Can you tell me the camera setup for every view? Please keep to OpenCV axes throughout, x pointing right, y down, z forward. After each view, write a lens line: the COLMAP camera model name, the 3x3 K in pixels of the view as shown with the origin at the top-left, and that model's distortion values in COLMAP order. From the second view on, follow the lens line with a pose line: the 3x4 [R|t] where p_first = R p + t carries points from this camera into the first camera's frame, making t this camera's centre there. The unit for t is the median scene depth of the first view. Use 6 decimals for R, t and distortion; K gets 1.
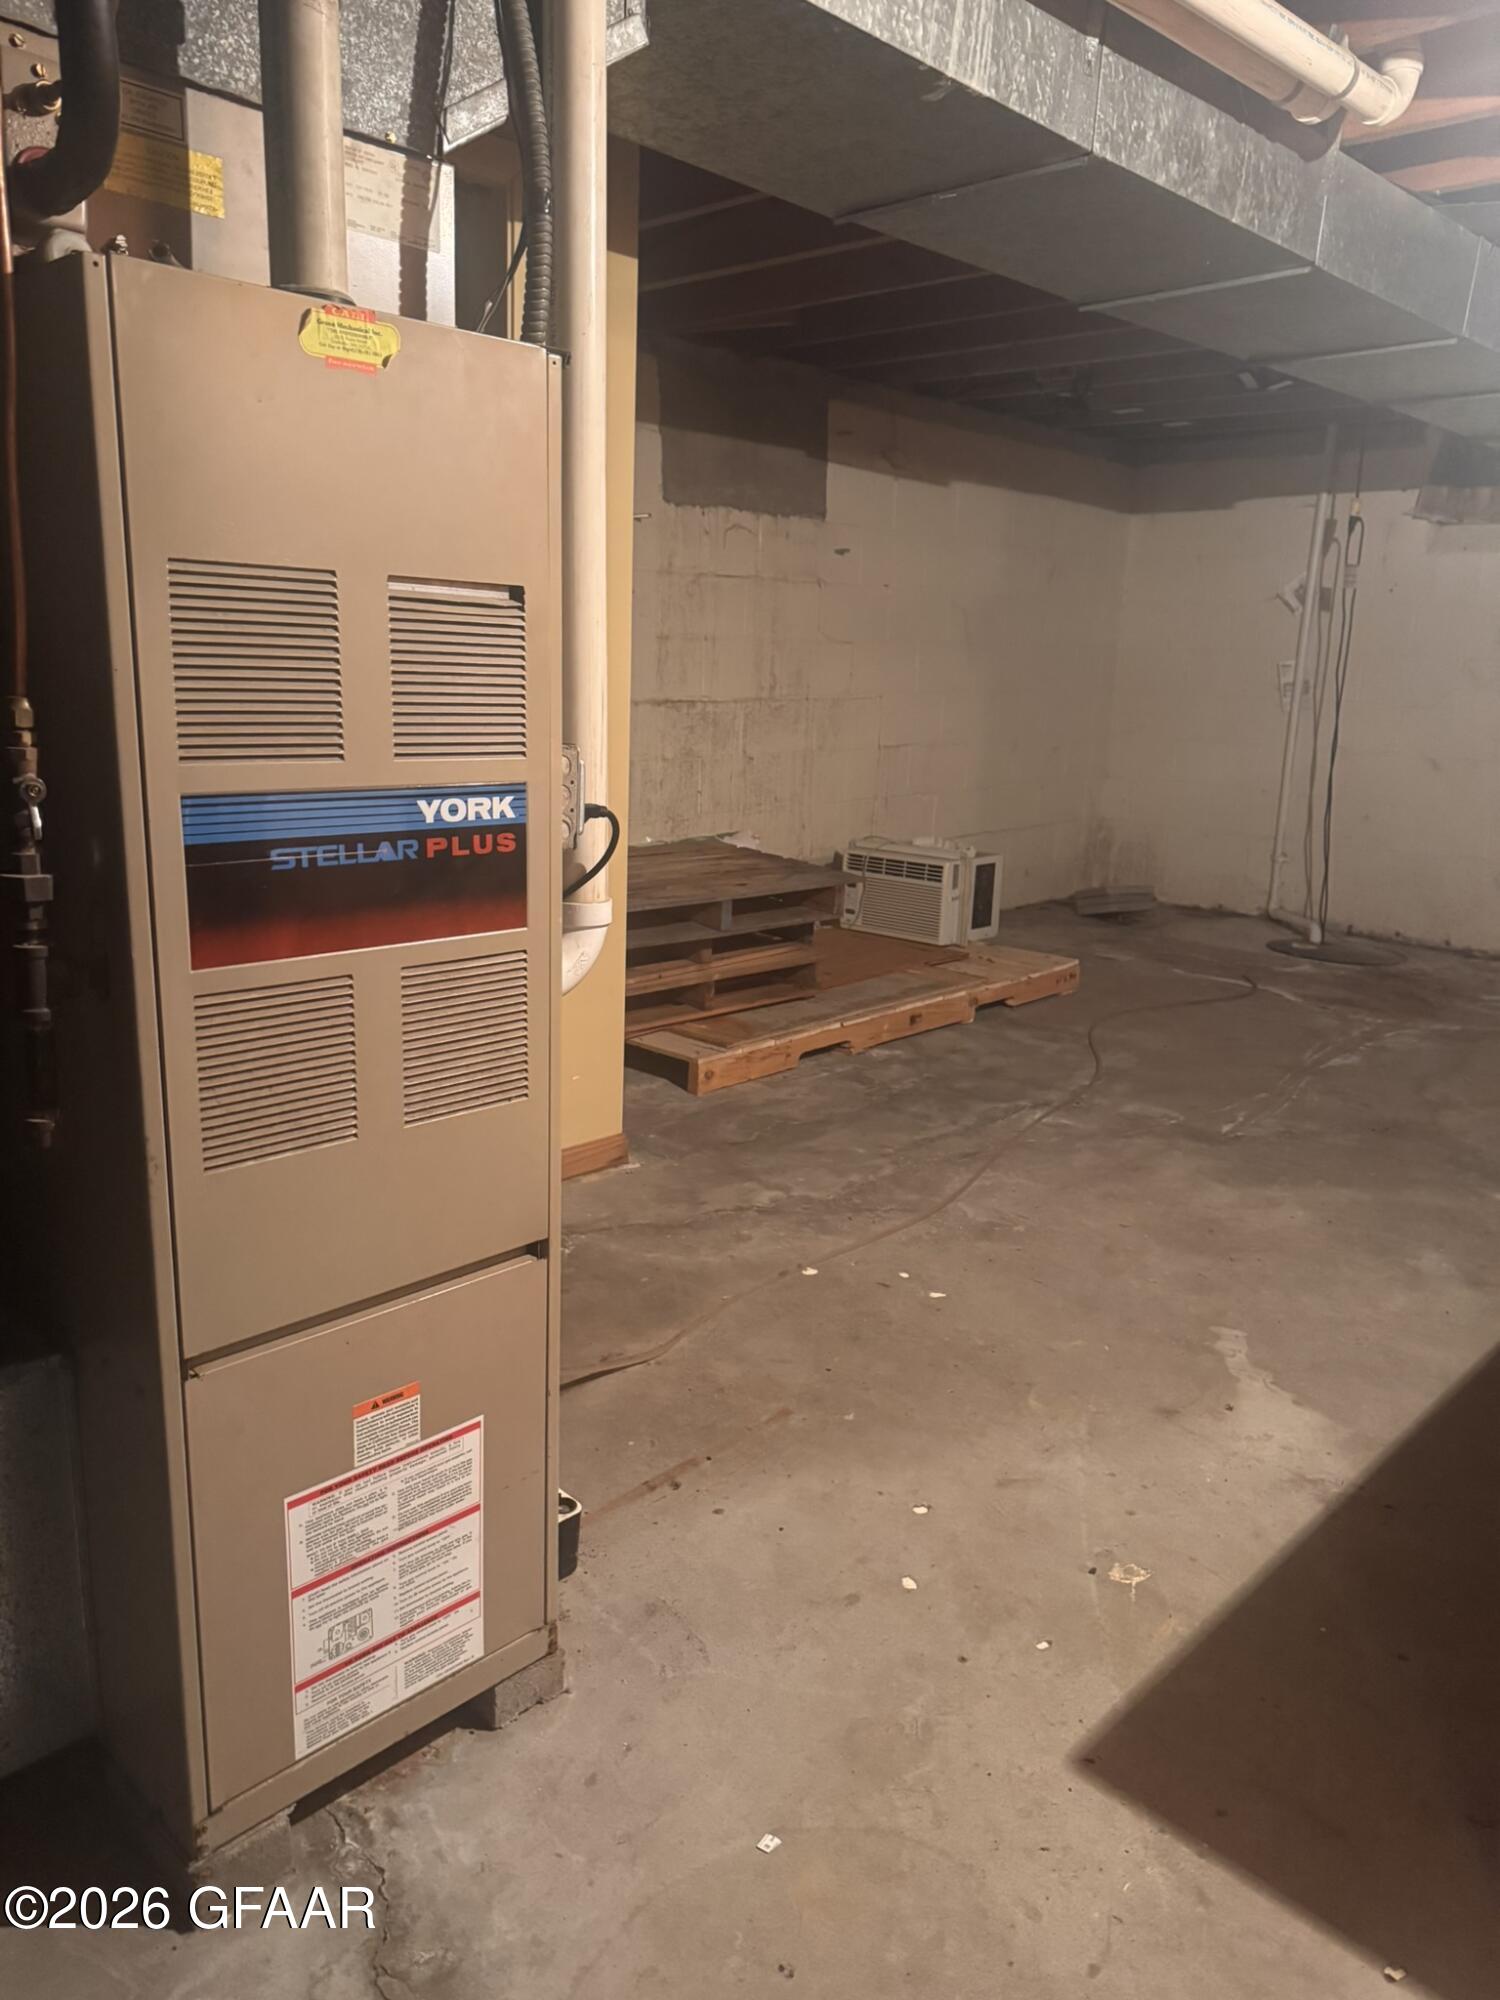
lens RADIAL K [[1418.8, 0, 749.7], [0, 1418.8, 1010.2], [0, 0, 1]] dist [0.135404, -0.188847]
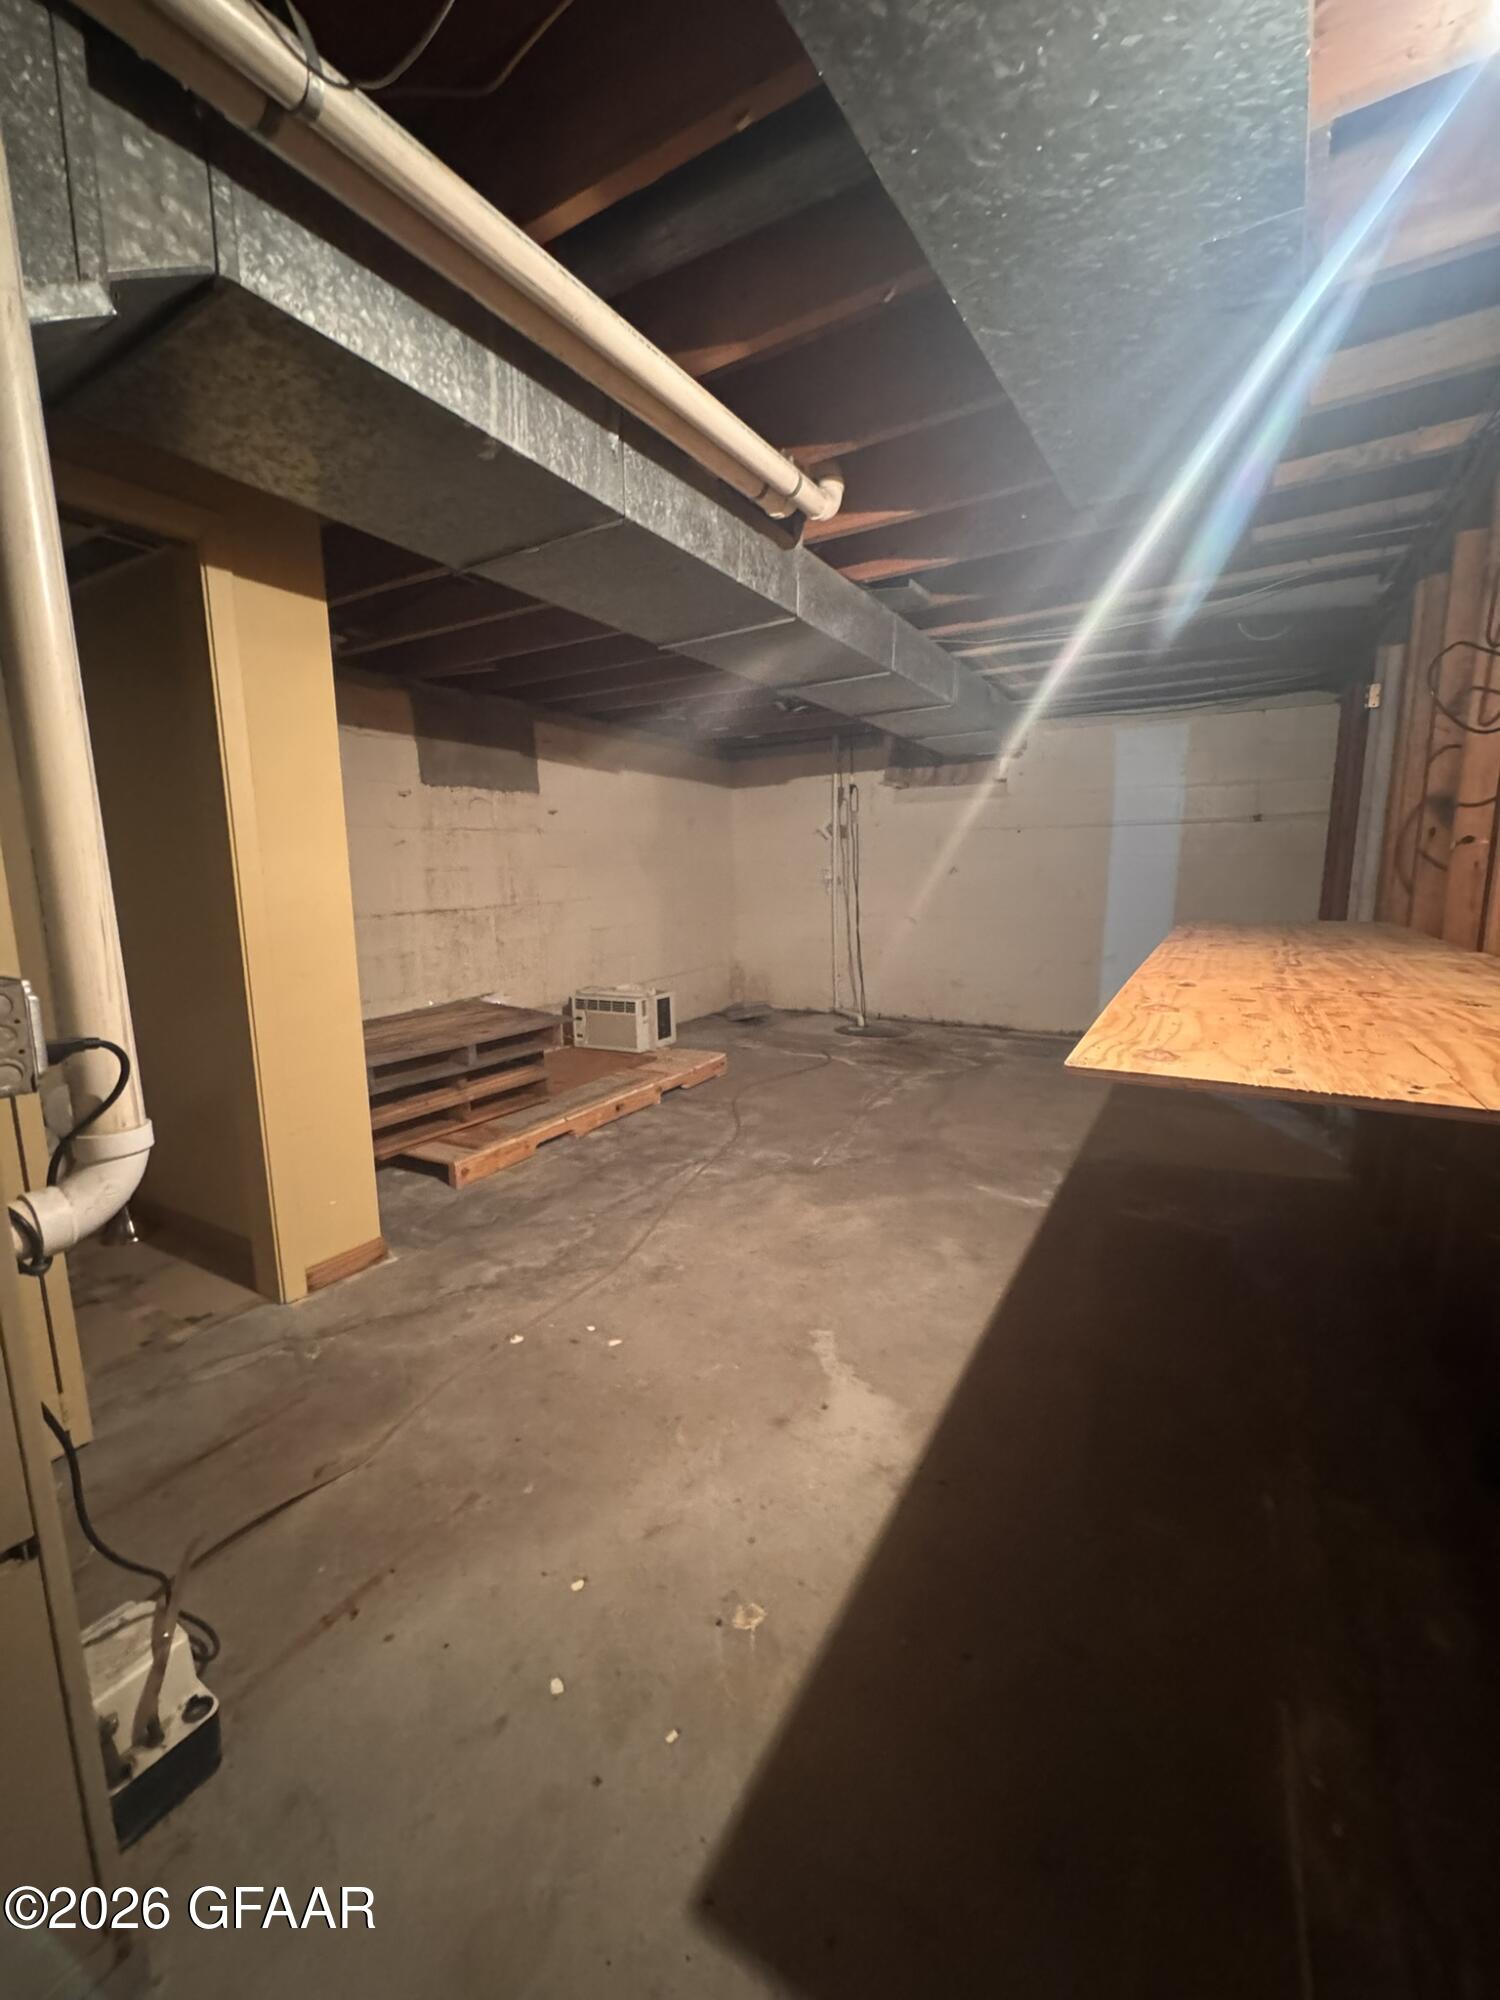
lens RADIAL K [[788.6, 0, 752.2], [0, 788.6, 997.5], [0, 0, 1]] dist [-0.004815, 0.000364]
pose [[0.970388, -0.090828, 0.223825, 0.093437], [0.110306, 0.990981, -0.076088, -0.036412], [-0.214895, 0.098524, 0.971655, 0.181495]]
